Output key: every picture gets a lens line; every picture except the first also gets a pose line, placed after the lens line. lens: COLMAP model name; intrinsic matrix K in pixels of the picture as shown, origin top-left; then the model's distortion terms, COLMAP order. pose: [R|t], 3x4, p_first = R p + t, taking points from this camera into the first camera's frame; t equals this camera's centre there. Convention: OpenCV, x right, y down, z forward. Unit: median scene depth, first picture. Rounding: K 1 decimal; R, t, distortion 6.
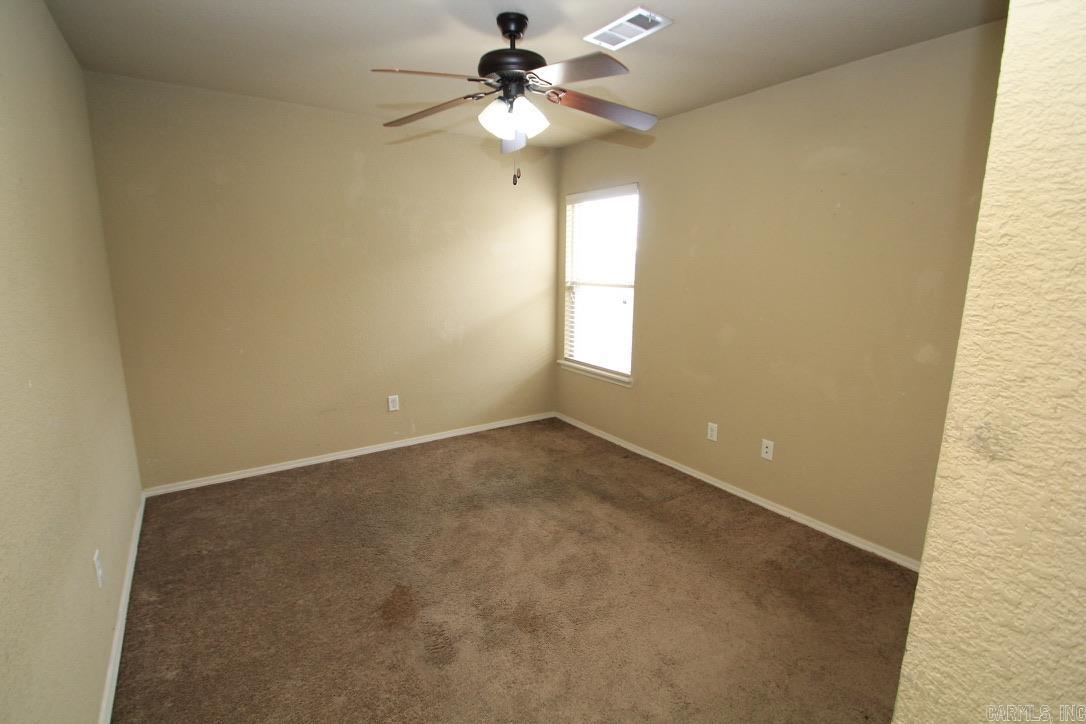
lens RADIAL K [[504.5, 0, 549.3], [0, 504.5, 371.4], [0, 0, 1]] dist [0.022629, -0.000156]
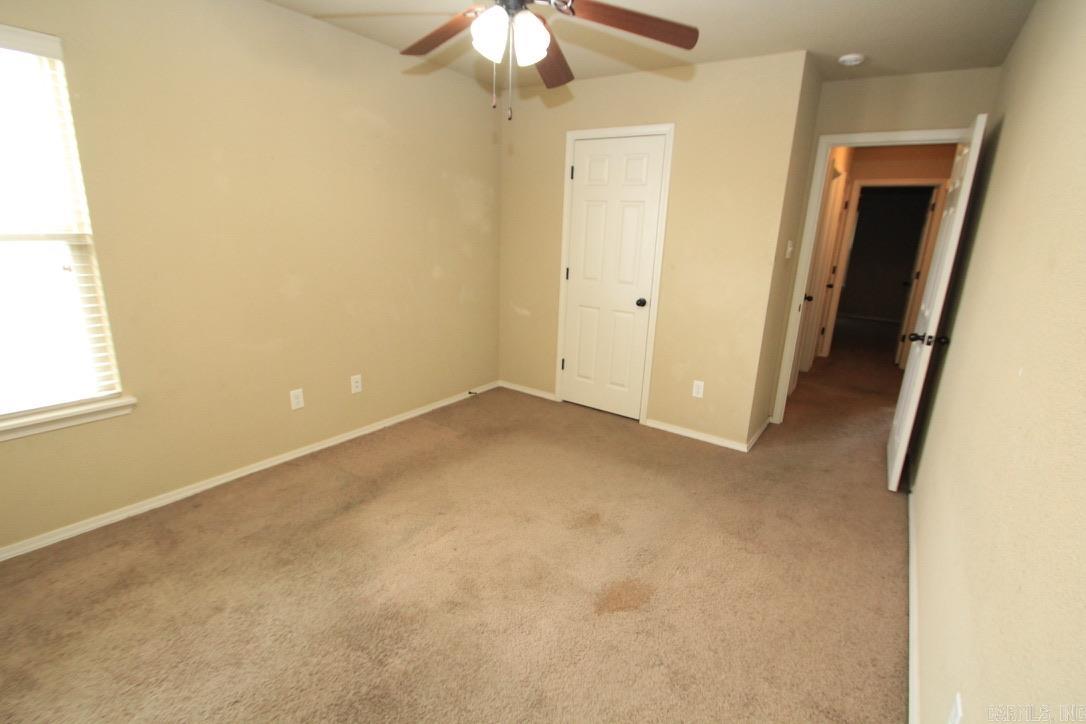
lens RADIAL K [[504.5, 0, 547.2], [0, 504.5, 358.9], [0, 0, 1]] dist [0.022629, -0.000156]
pose [[-0.334612, -0.260714, 0.905574, -0.615759], [0.156555, 0.932234, 0.326237, -0.169797], [-0.929261, 0.250935, -0.271120, 0.812910]]
